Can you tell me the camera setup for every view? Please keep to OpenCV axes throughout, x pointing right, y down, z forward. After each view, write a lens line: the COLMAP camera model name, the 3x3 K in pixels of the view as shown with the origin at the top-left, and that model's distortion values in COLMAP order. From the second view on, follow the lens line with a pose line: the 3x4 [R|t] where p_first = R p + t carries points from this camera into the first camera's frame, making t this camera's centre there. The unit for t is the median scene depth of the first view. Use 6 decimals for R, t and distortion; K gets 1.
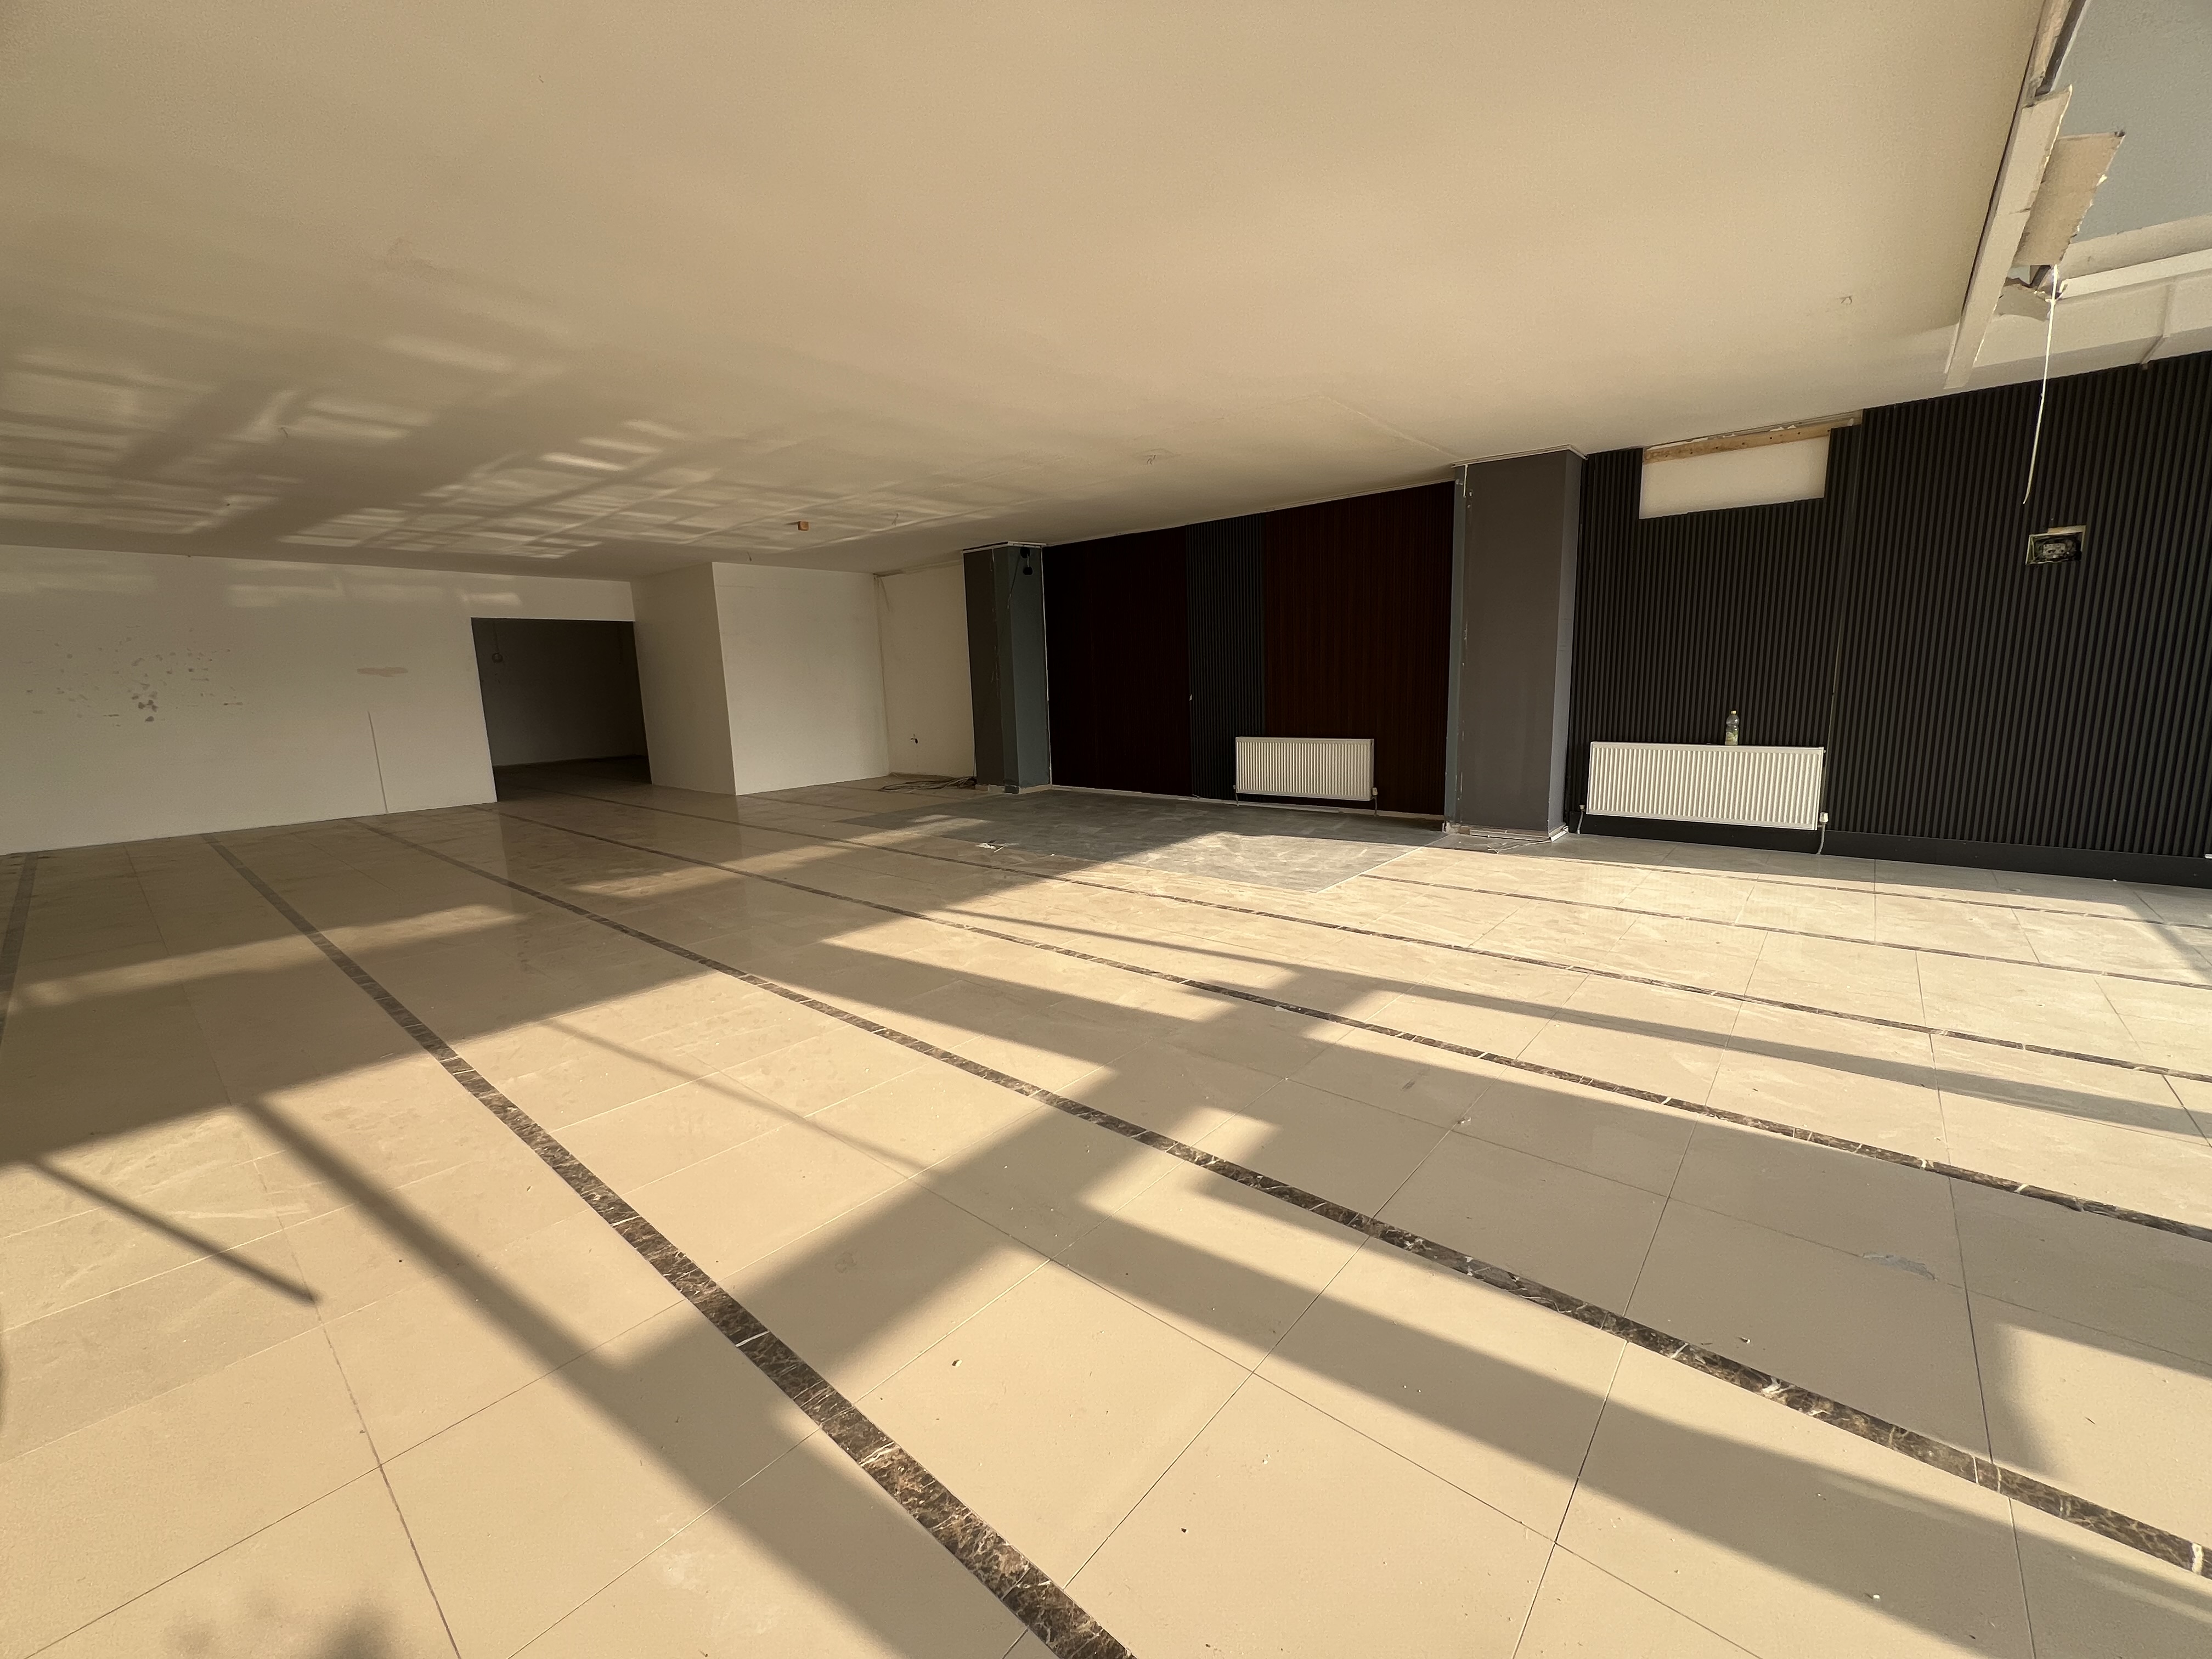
lens RADIAL K [[883.4, 0, 1104.1], [0, 883.4, 826.6], [0, 0, 1]] dist [-0.004614, 0.000360]
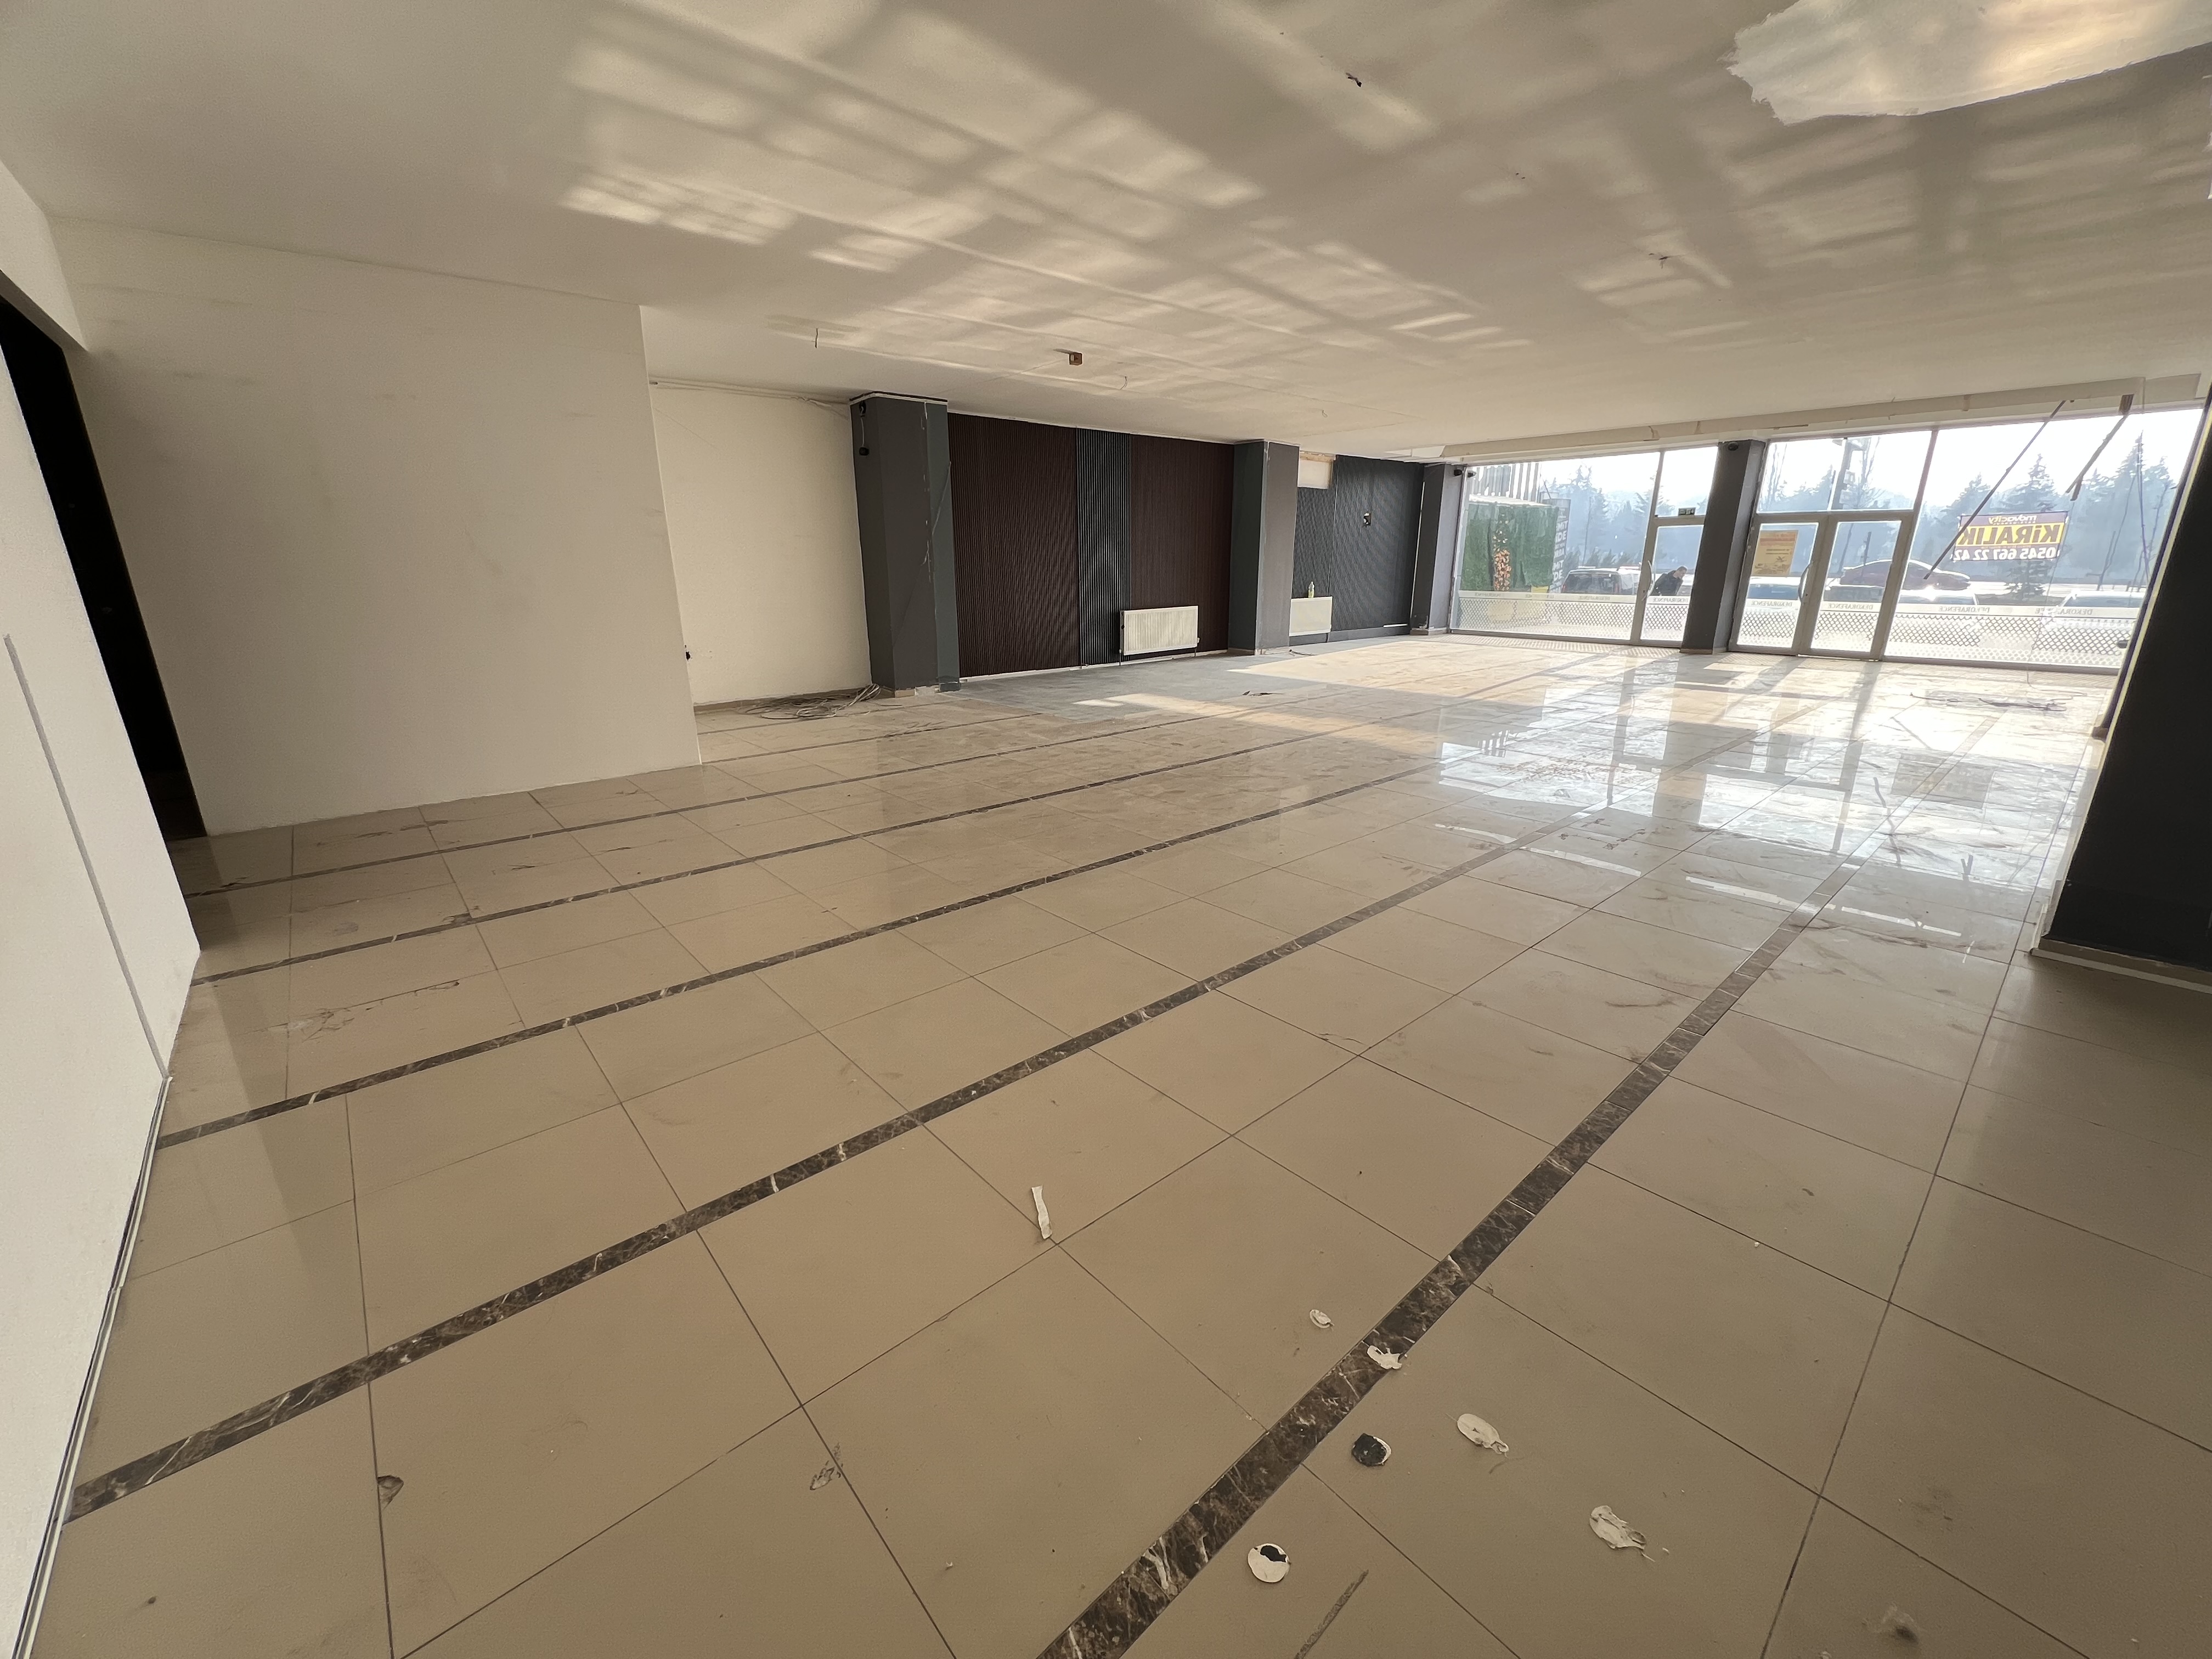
lens RADIAL K [[883.4, 0, 1119.5], [0, 883.4, 811.6], [0, 0, 1]] dist [-0.004614, 0.000360]
pose [[0.138430, -0.246828, 0.959121, -2.244173], [0.169275, 0.960091, 0.222646, -0.210443], [-0.975799, 0.131535, 0.174688, 1.598437]]
